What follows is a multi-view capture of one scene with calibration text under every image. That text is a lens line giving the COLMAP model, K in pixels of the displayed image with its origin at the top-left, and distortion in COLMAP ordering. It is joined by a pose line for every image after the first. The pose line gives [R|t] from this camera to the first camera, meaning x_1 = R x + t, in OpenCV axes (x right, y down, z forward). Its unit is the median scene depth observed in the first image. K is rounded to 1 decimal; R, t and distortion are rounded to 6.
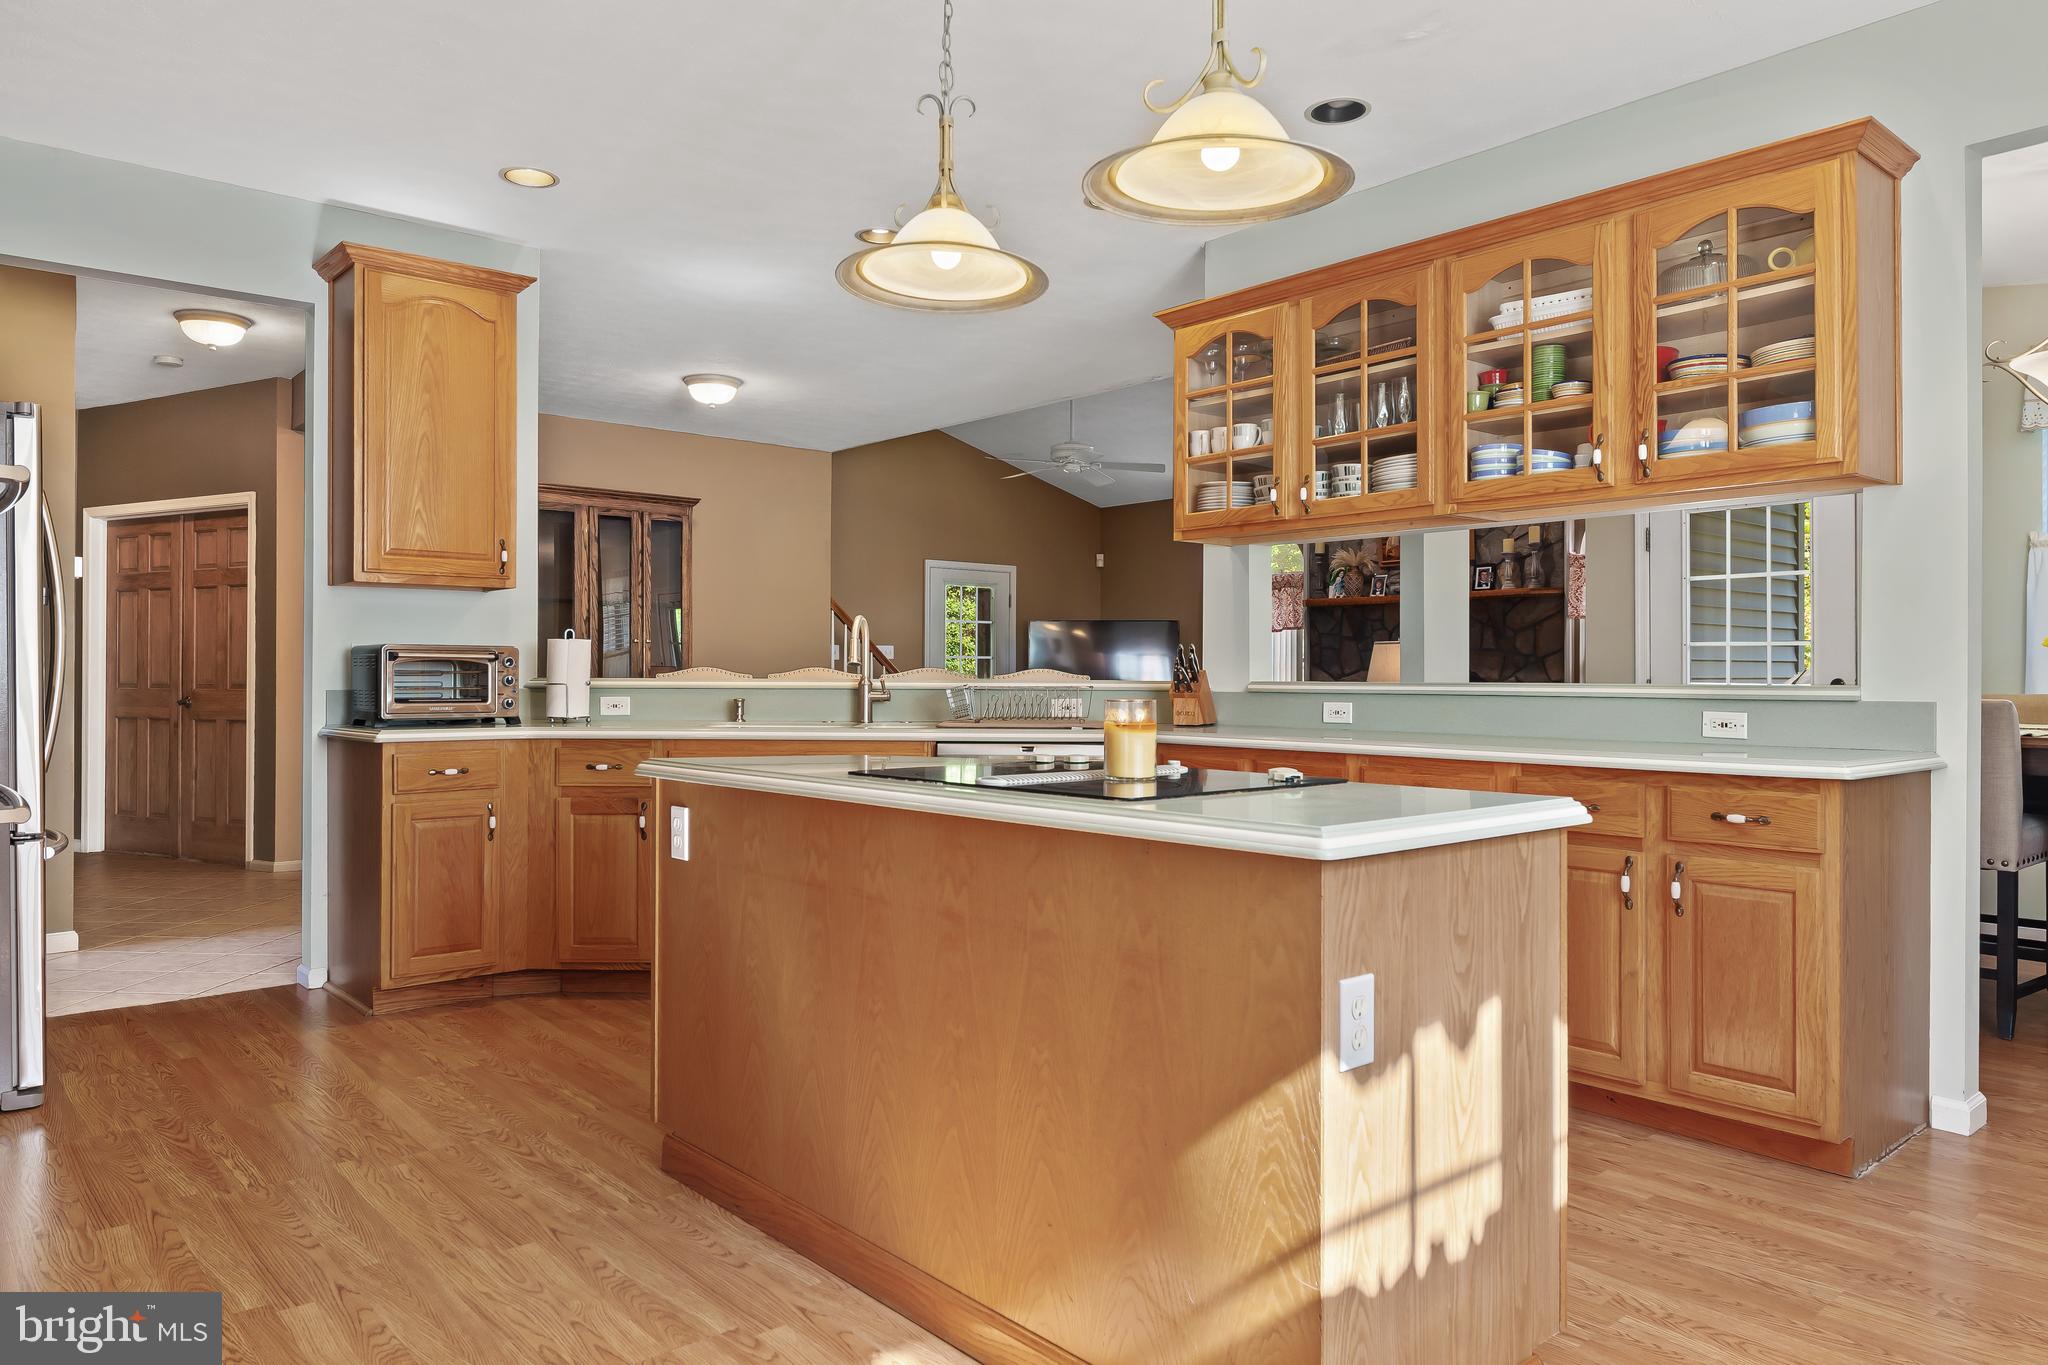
lens RADIAL K [[1380.8, 0, 1028.5], [0, 1380.8, 679.4], [0, 0, 1]] dist [-0.000673, 0.000134]
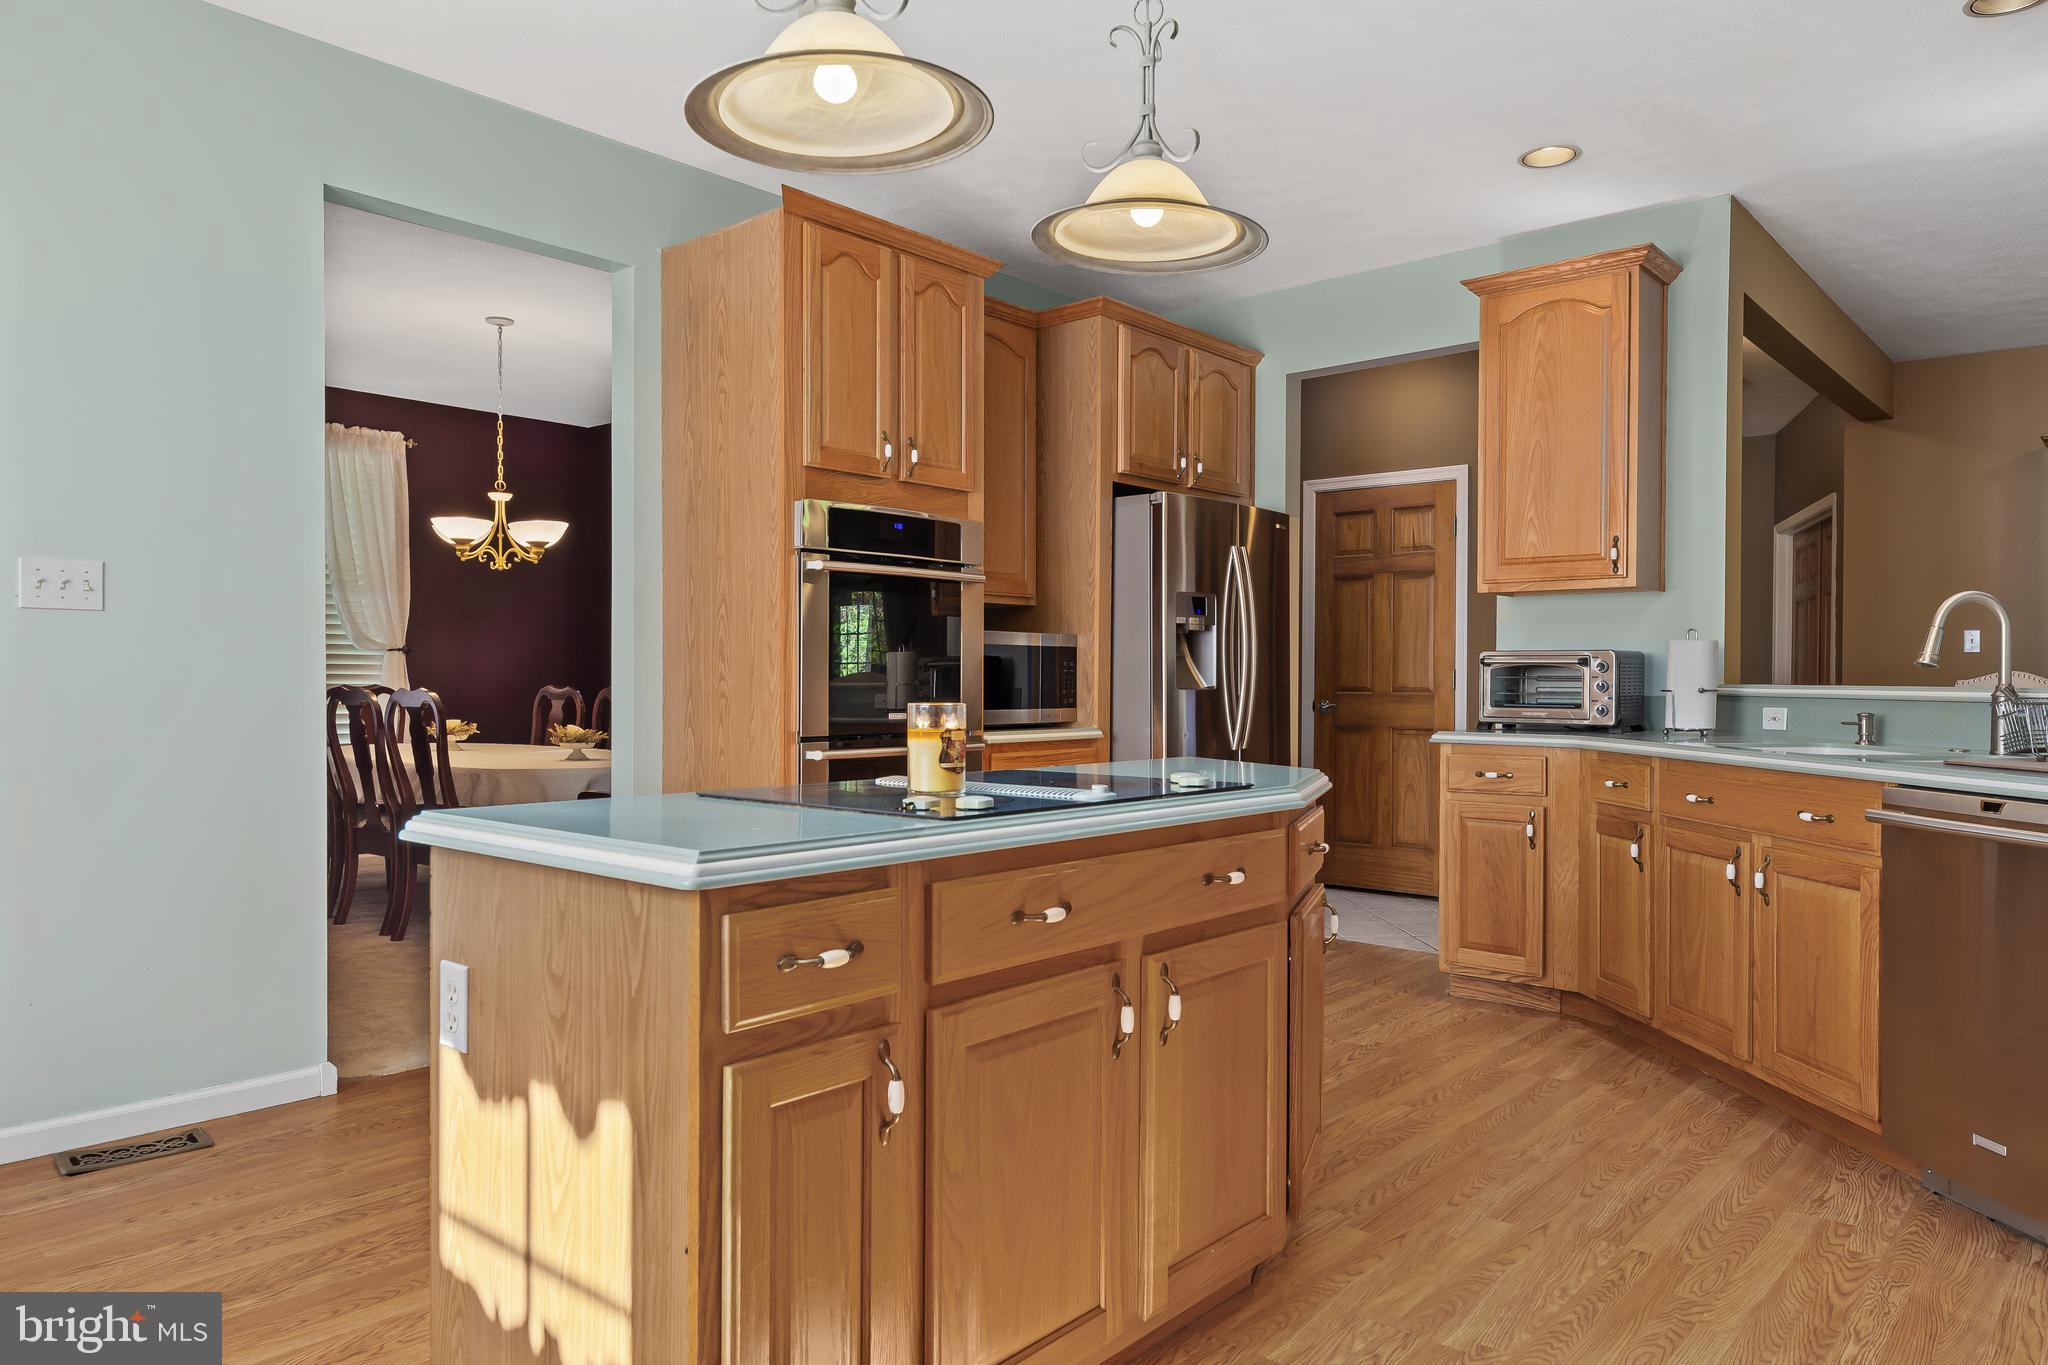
lens RADIAL K [[1380.8, 0, 1029.1], [0, 1380.8, 674.1], [0, 0, 1]] dist [-0.000673, 0.000134]
pose [[0.168997, 0.005426, -0.985602, 0.524179], [-0.015509, 0.999876, 0.002845, -0.005052], [0.985495, 0.014805, 0.169060, 0.489945]]
